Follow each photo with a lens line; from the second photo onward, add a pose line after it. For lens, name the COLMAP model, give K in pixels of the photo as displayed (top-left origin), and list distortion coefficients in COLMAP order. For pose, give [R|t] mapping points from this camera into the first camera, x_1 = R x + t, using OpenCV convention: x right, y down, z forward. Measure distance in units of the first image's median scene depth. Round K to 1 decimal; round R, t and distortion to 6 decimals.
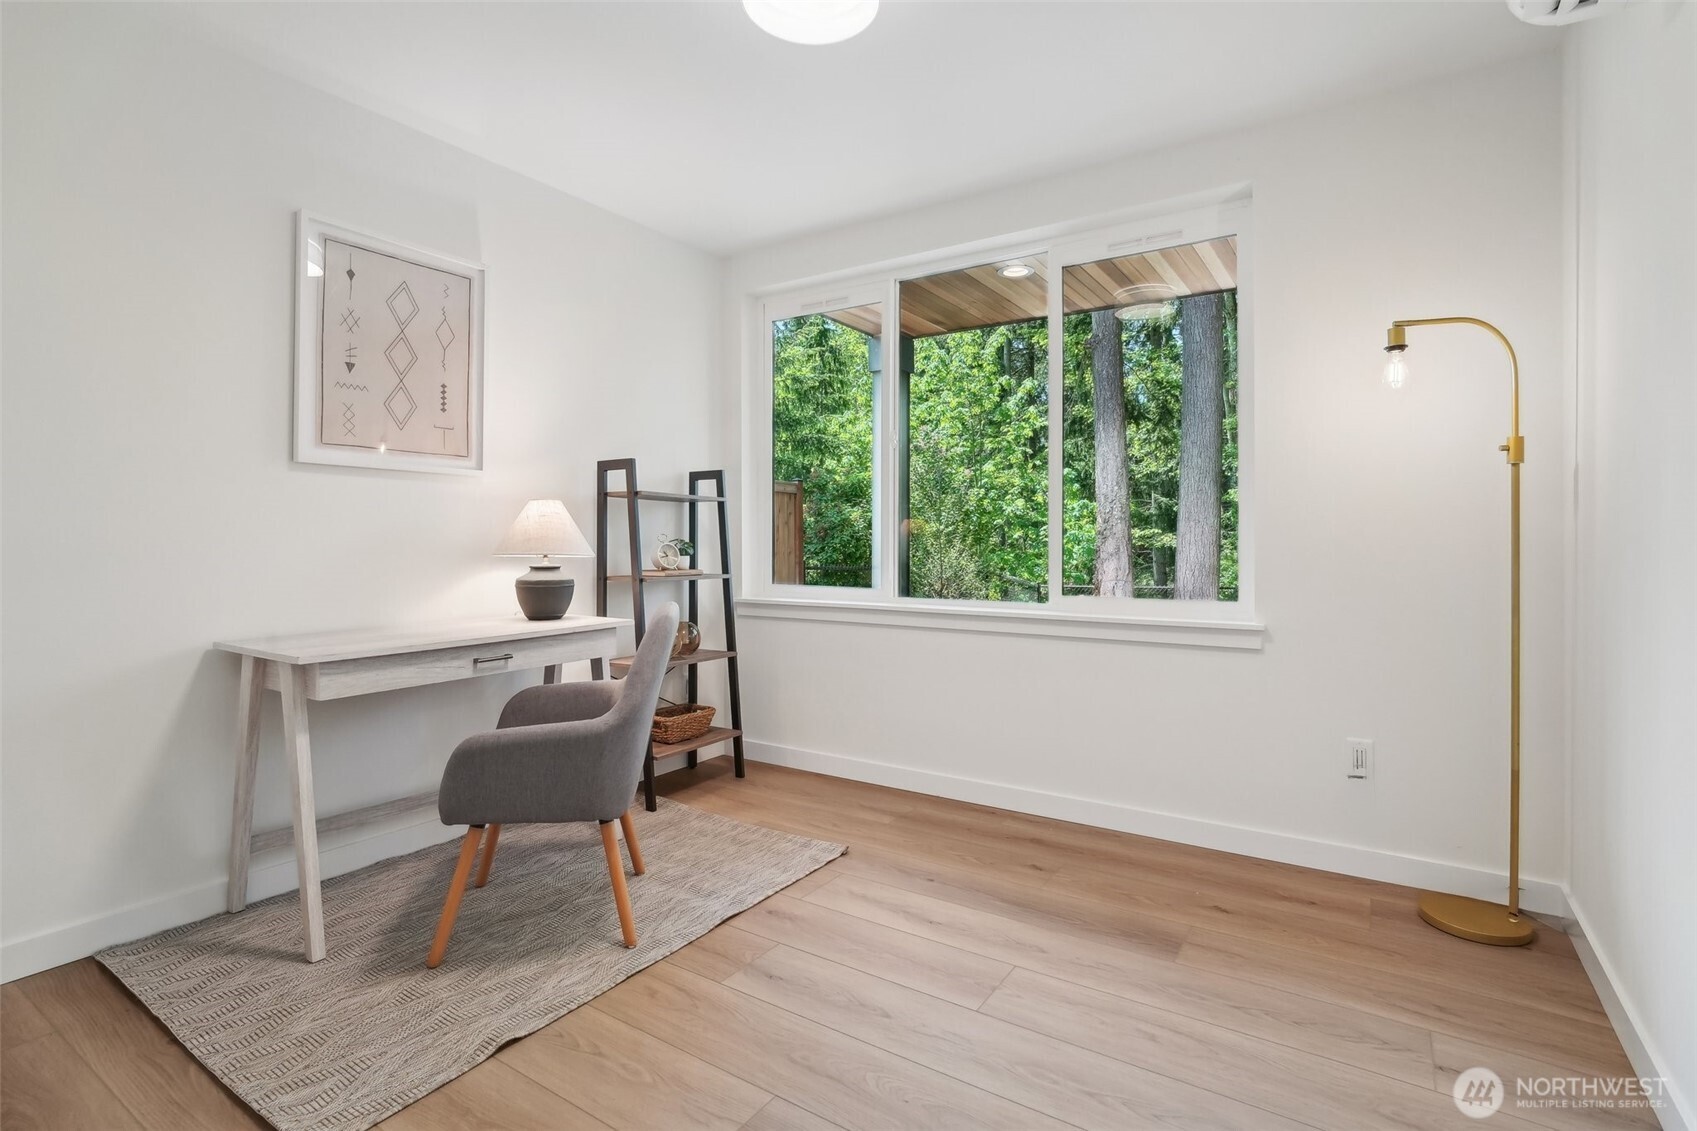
lens RADIAL K [[813.8, 0, 851.8], [0, 813.8, 553.8], [0, 0, 1]] dist [-0.005888, 0.000281]
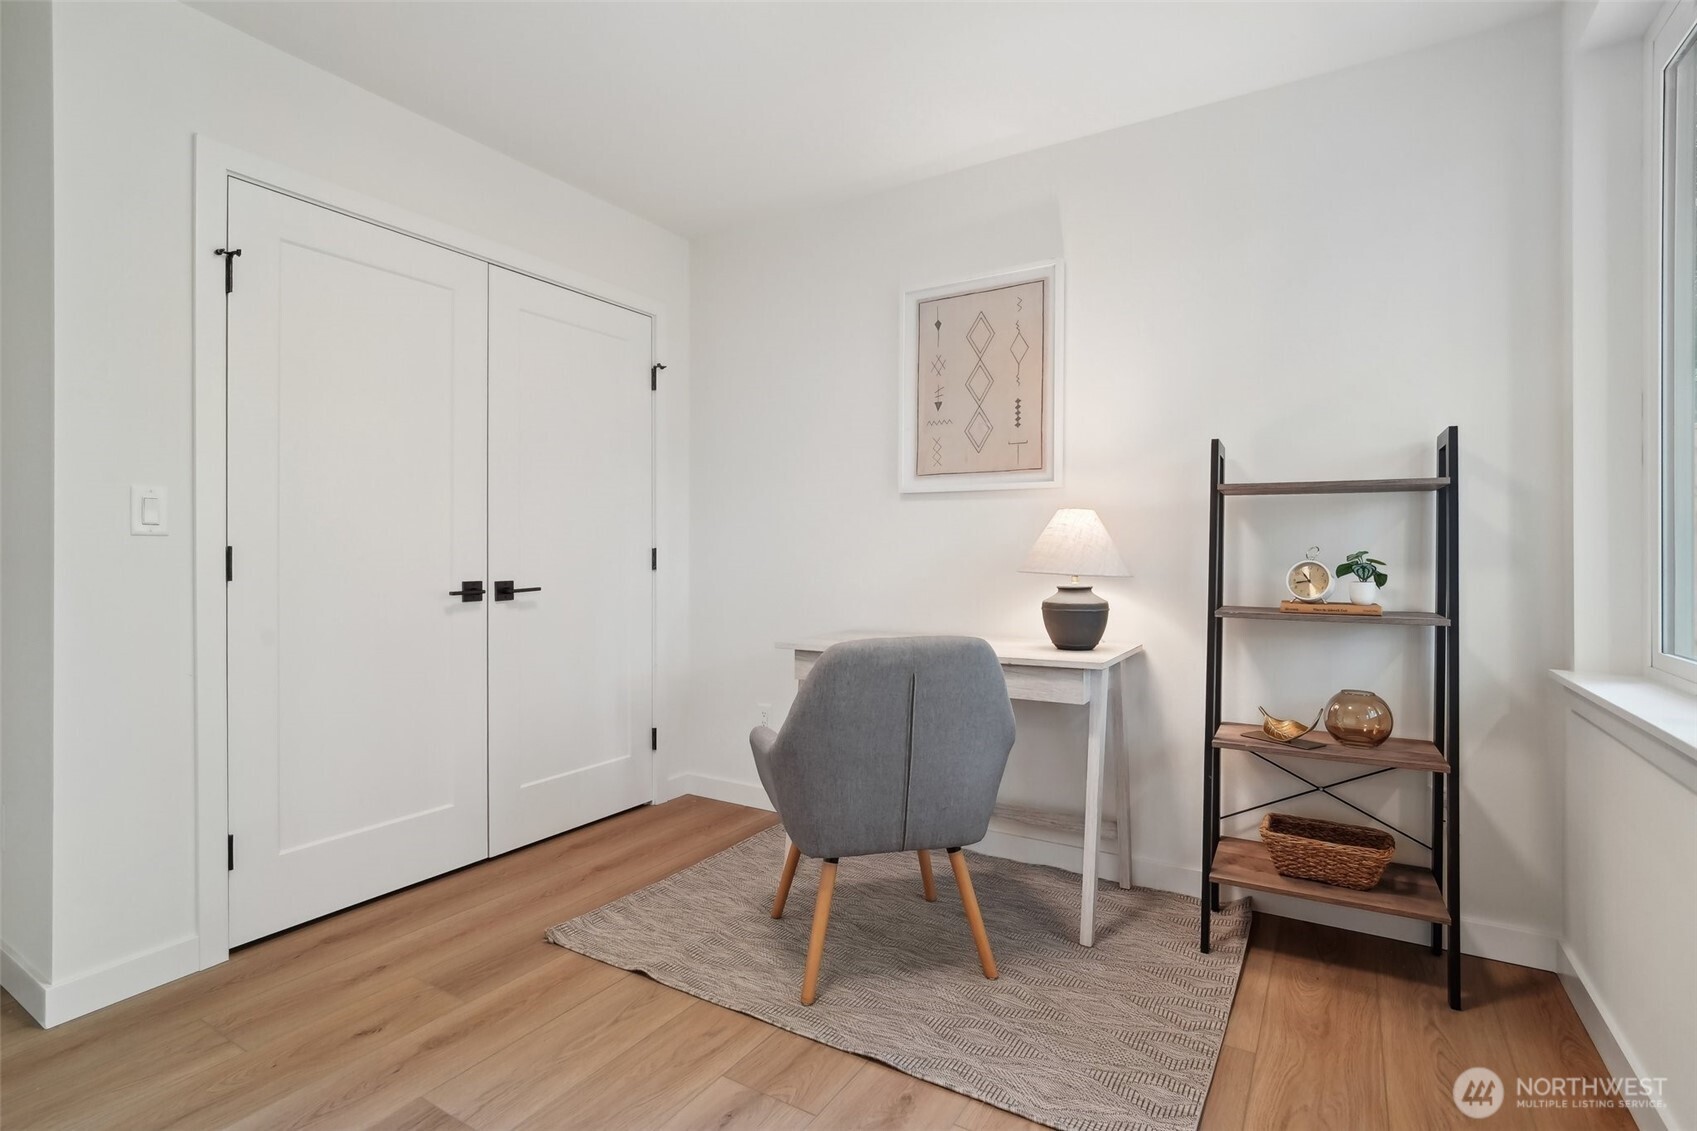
lens RADIAL K [[813.8, 0, 851.8], [0, 813.8, 553.8], [0, 0, 1]] dist [-0.005888, 0.000281]
pose [[0.039590, 0.003553, -0.999210, 0.505564], [-0.015290, 0.999879, 0.002950, -0.020148], [0.999099, 0.015161, 0.039640, 0.793519]]
